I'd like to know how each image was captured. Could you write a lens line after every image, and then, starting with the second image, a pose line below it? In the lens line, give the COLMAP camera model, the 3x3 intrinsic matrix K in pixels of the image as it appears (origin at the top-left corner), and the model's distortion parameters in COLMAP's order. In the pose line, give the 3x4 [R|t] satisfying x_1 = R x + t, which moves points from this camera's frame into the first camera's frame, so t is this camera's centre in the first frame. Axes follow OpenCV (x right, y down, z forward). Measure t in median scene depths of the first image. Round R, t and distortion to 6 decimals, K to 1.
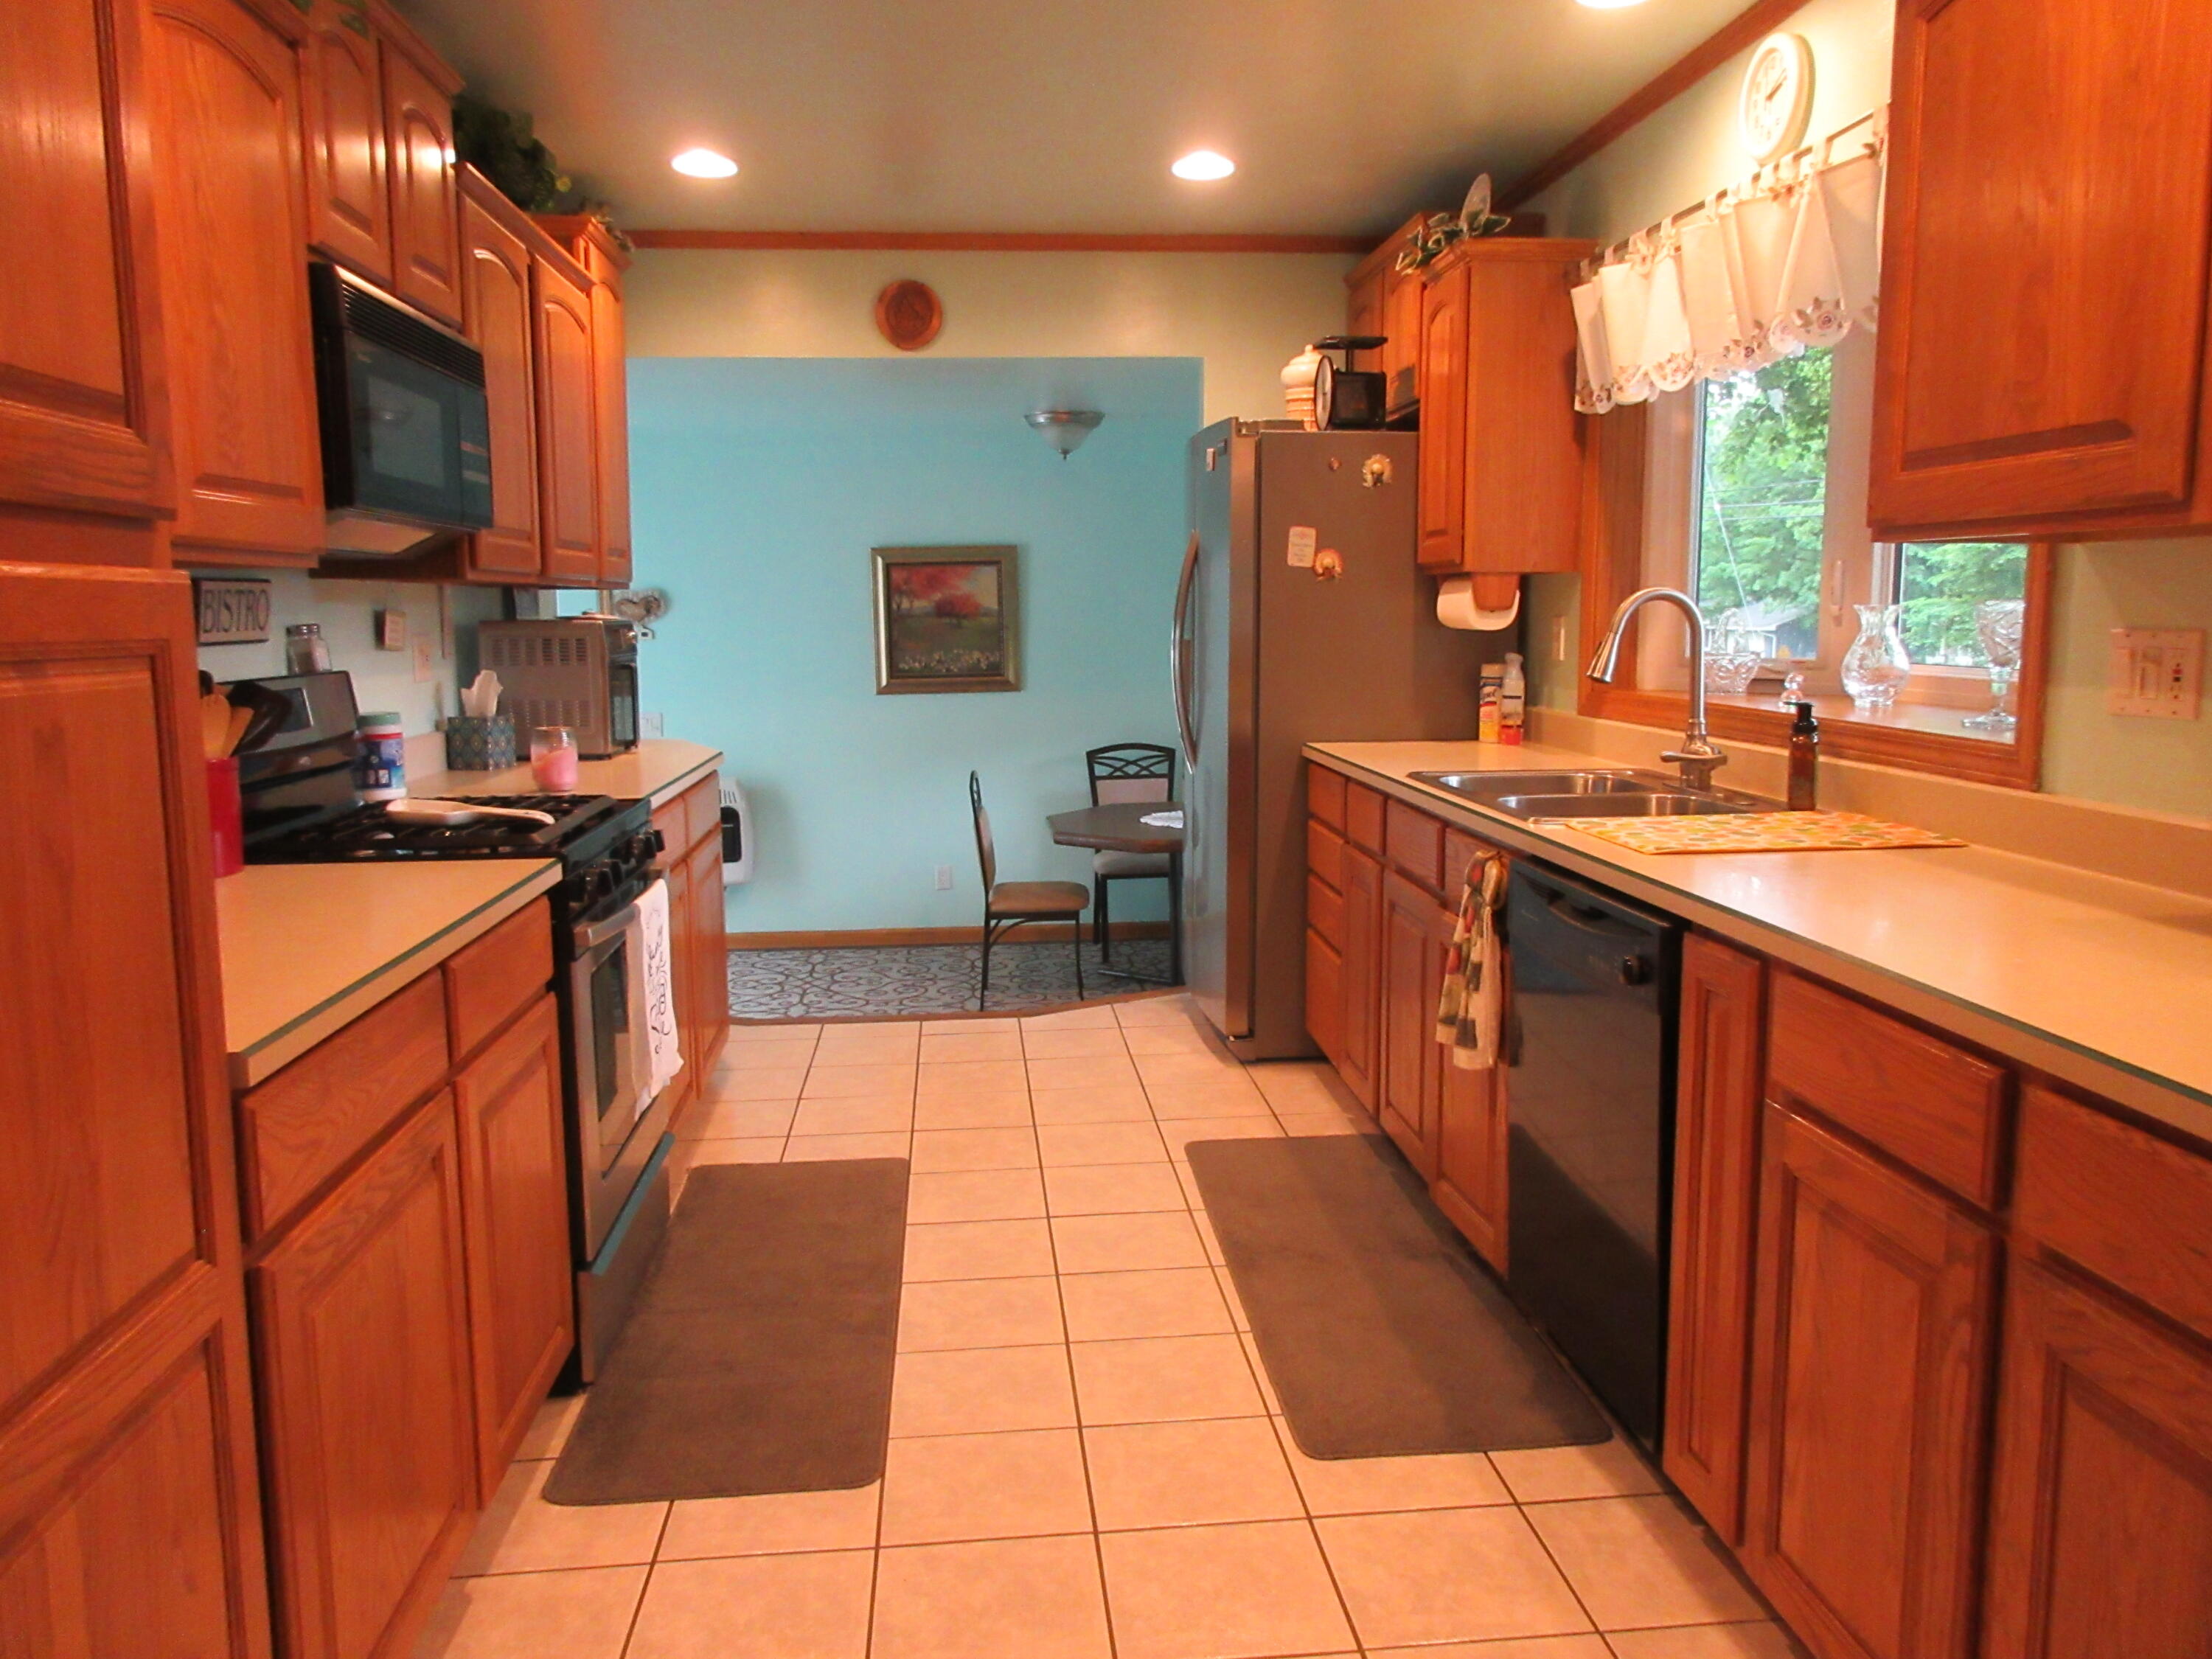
lens RADIAL K [[1643.4, 0, 1103.0], [0, 1643.4, 830.8], [0, 0, 1]] dist [-0.012709, 0.017019]
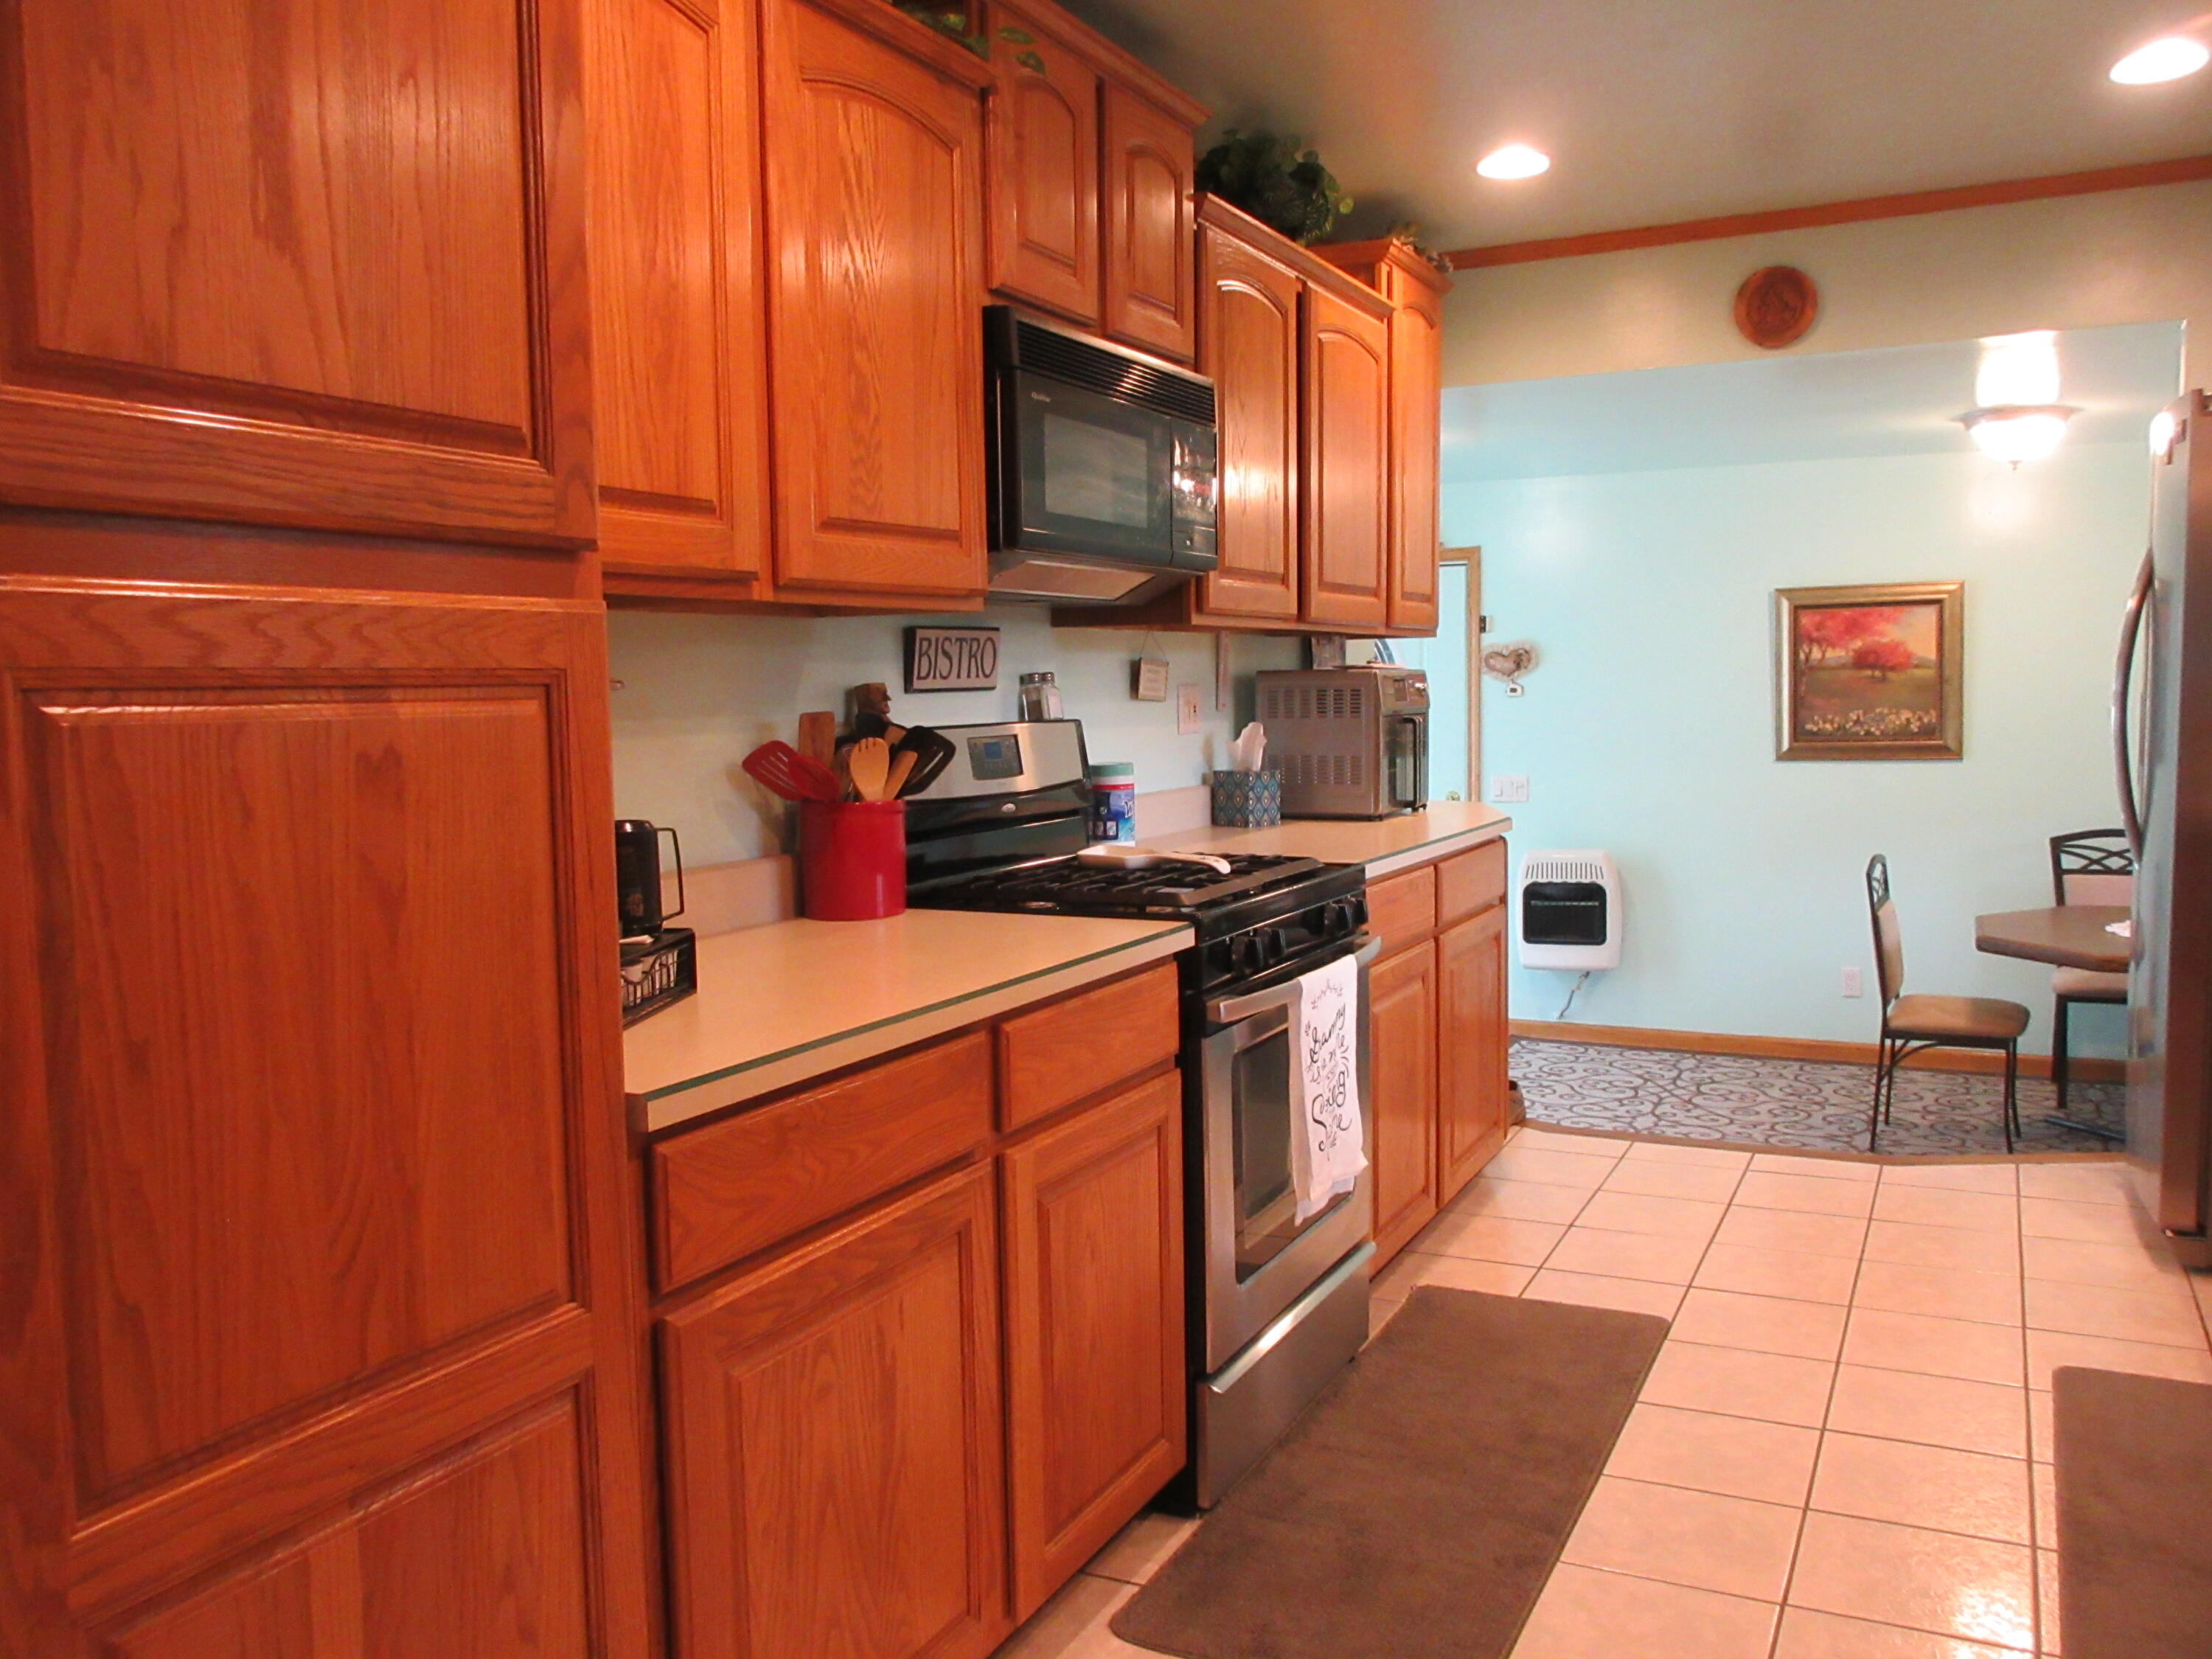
lens RADIAL K [[1760.7, 0, 1090.8], [0, 1760.7, 824.6], [0, 0, 1]] dist [-0.032643, 0.016619]
pose [[0.846176, 0.037120, -0.531610, 0.113513], [-0.061586, 0.997699, -0.028364, -0.005333], [0.529334, 0.056741, 0.846514, 0.116692]]
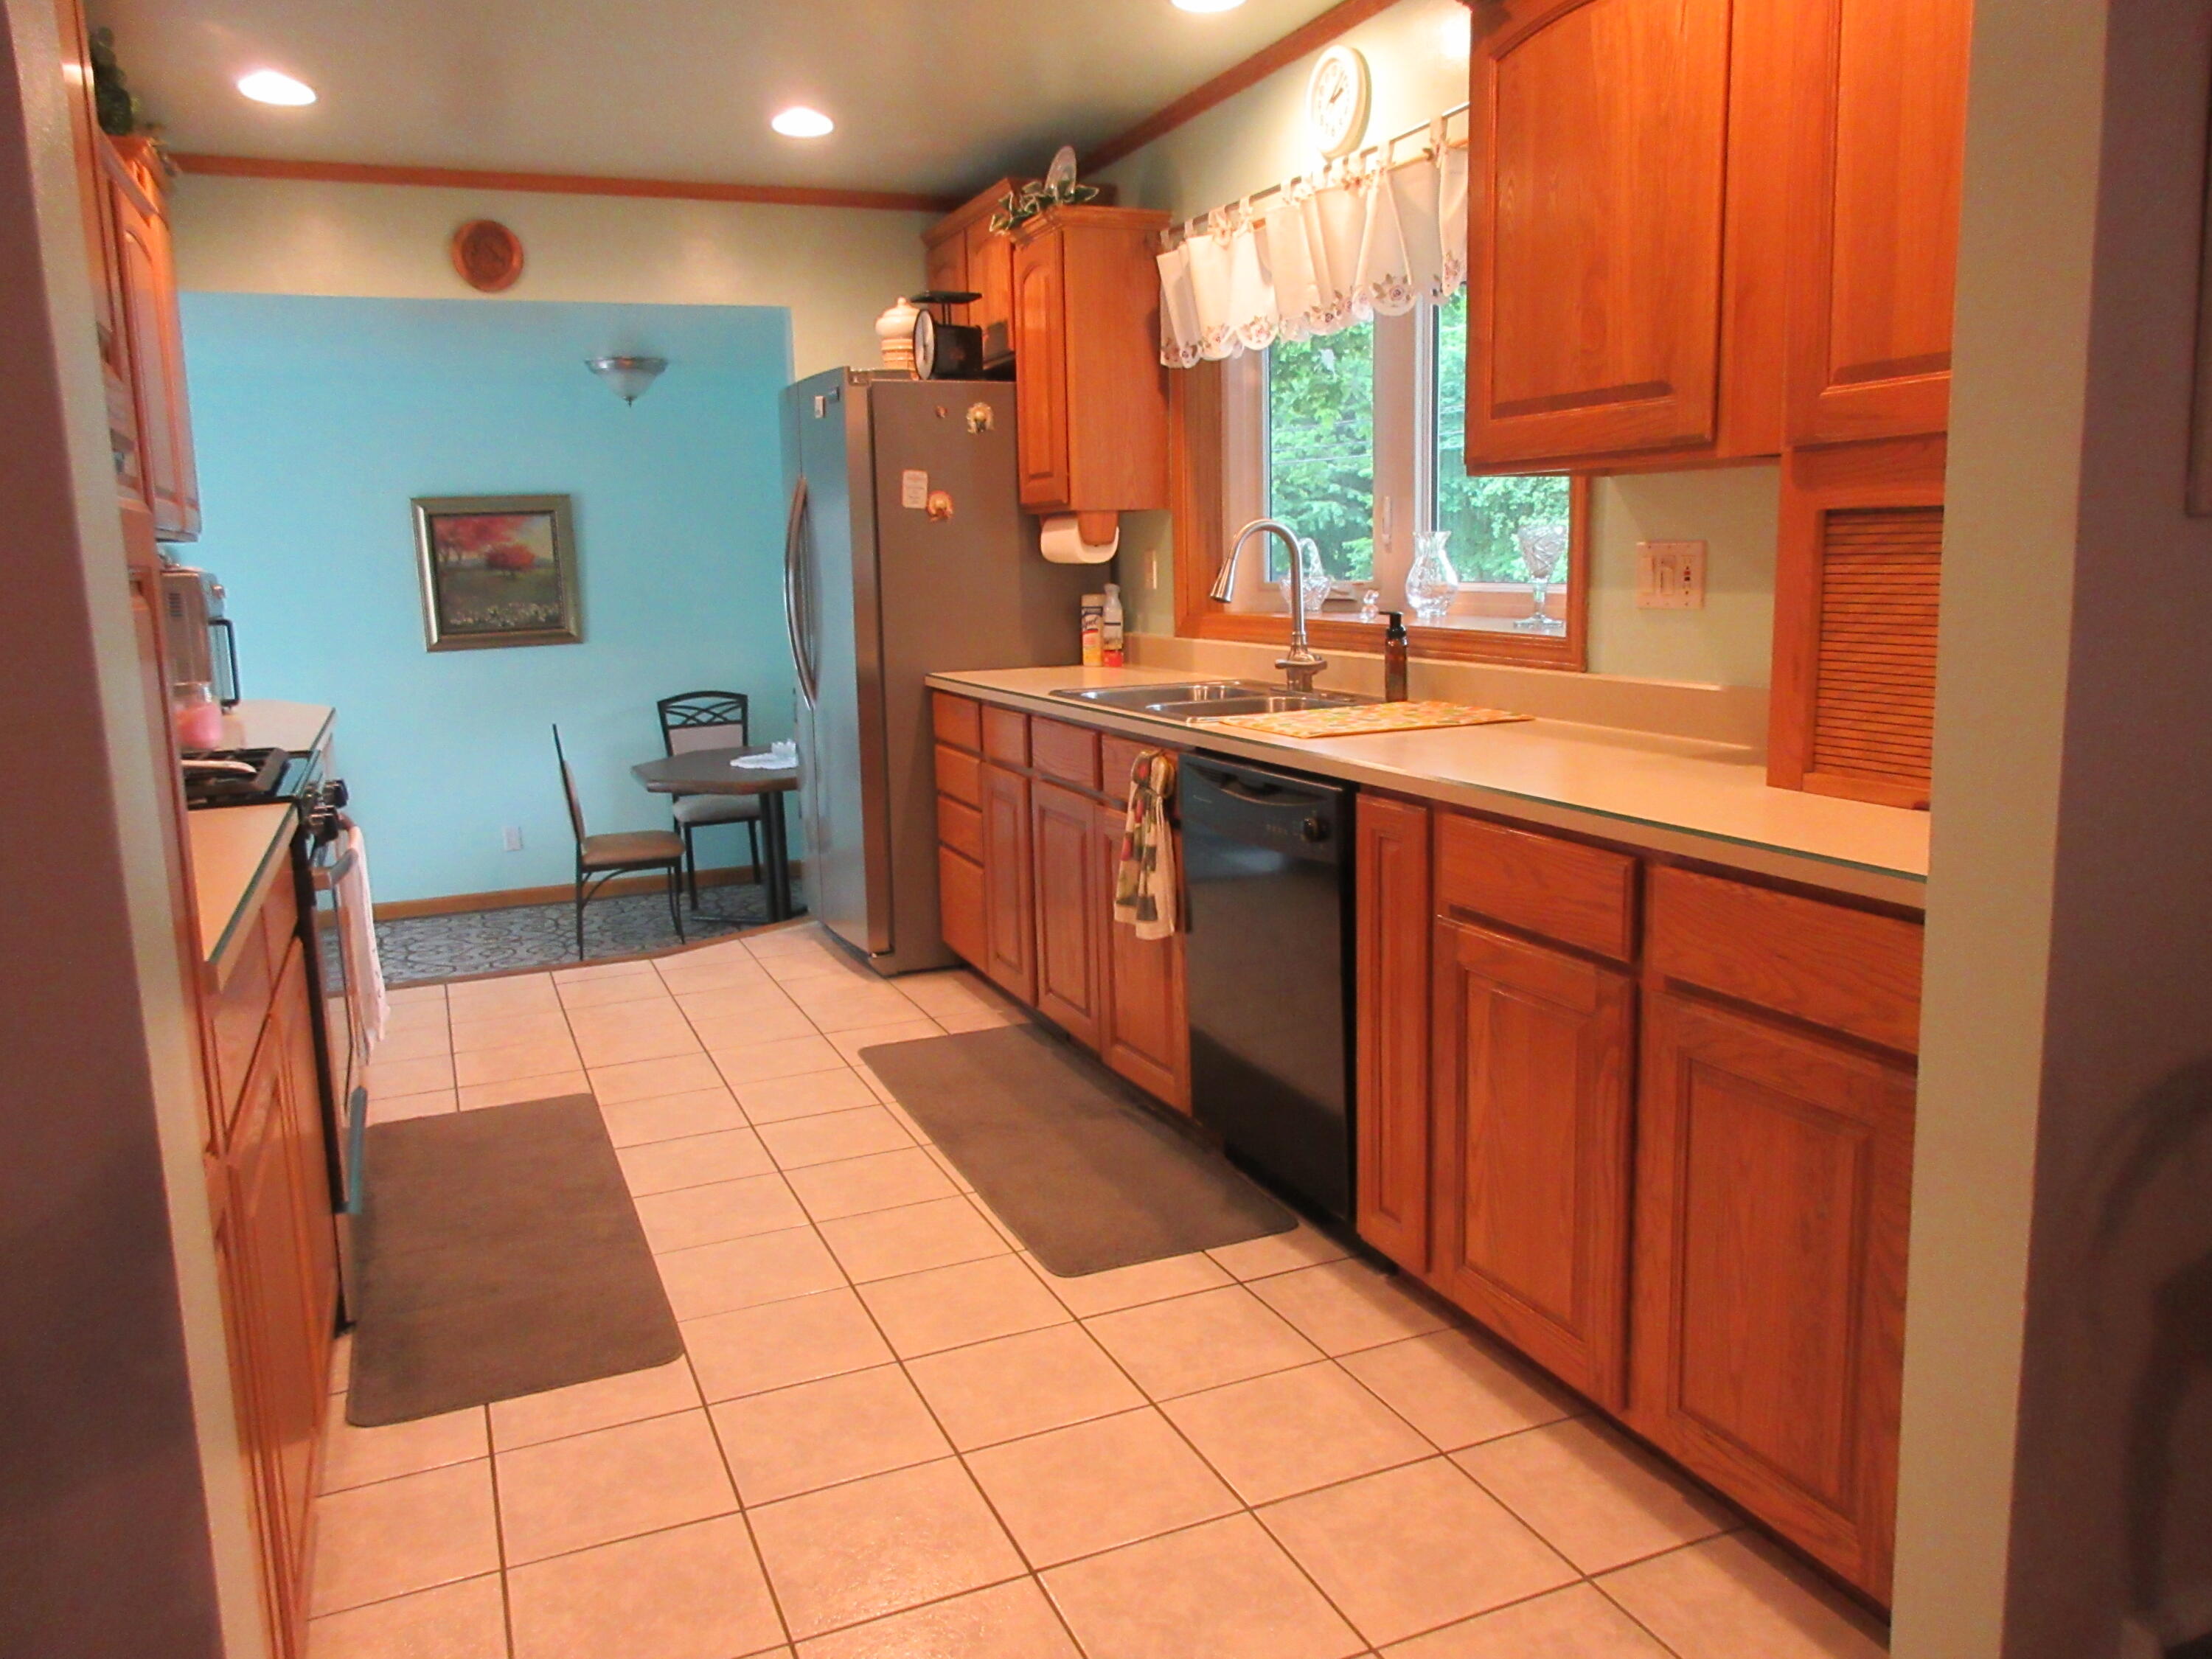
lens RADIAL K [[1643.4, 0, 1107.7], [0, 1643.4, 832.5], [0, 0, 1]] dist [-0.012709, 0.017019]
pose [[0.952026, -0.069392, 0.298045, -0.130881], [0.060358, 0.997398, 0.039420, 0.020900], [-0.300005, -0.019540, 0.953738, -0.083488]]
